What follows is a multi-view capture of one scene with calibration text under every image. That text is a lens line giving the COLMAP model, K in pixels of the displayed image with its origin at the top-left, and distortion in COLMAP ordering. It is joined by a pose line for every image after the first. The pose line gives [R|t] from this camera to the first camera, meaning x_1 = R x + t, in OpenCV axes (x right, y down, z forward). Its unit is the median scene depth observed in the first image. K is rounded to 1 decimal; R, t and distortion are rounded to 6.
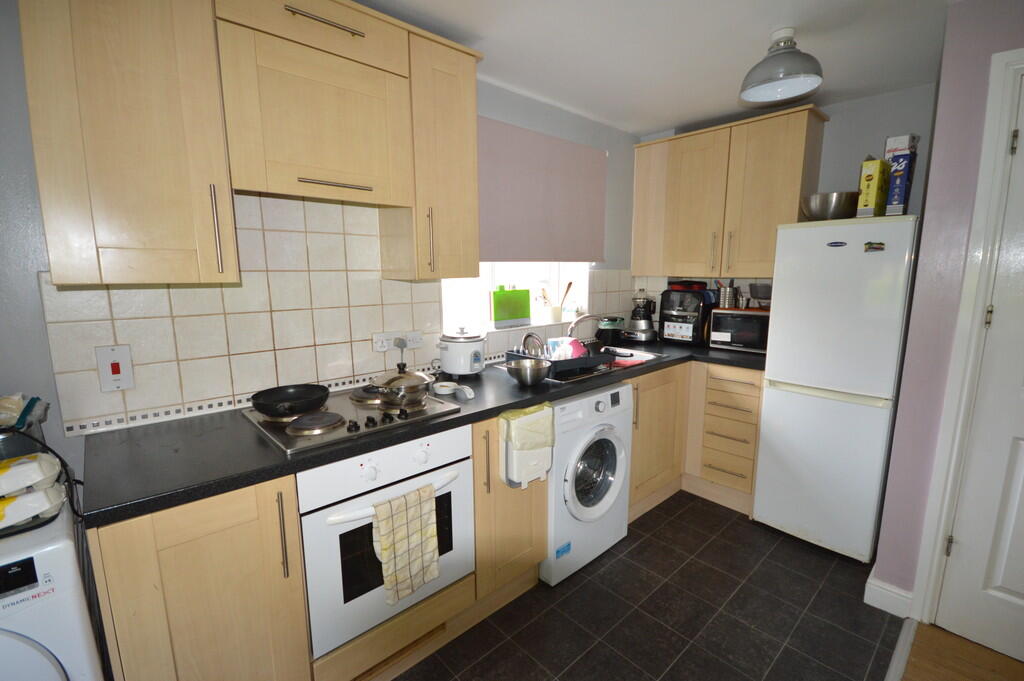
lens RADIAL K [[451.5, 0, 514.2], [0, 451.5, 344.2], [0, 0, 1]] dist [0.000085, -0.000799]
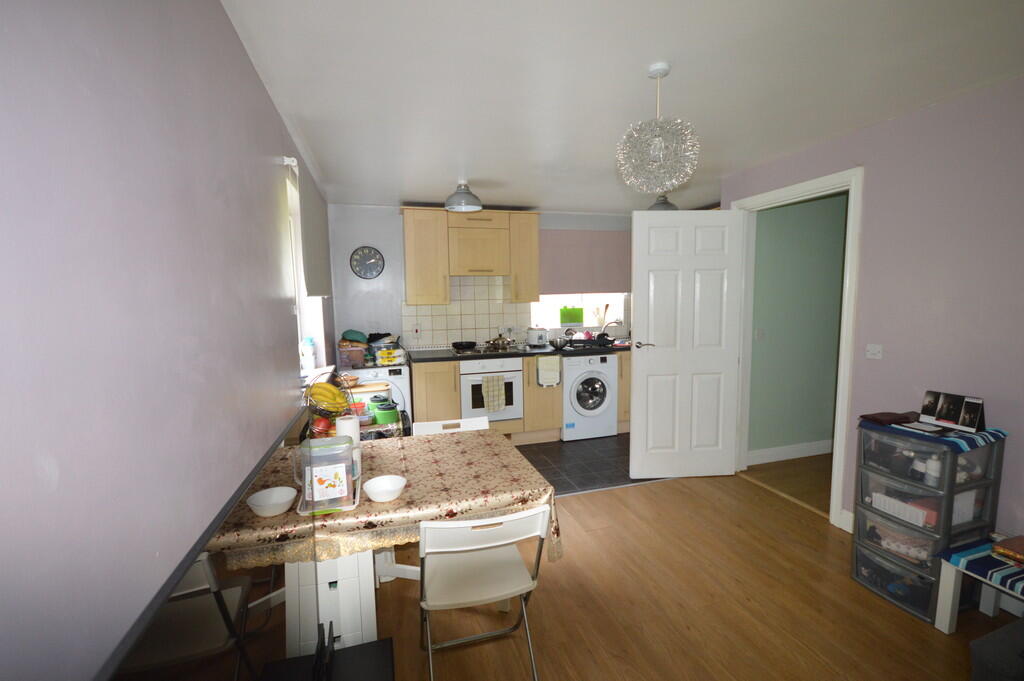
lens RADIAL K [[451.5, 0, 512.9], [0, 451.5, 343.0], [0, 0, 1]] dist [0.000085, -0.000799]
pose [[0.894059, 0.032529, -0.446767, 0.973567], [-0.059008, 0.997221, -0.045479, 0.205483], [0.444046, 0.067023, 0.893494, -1.301503]]
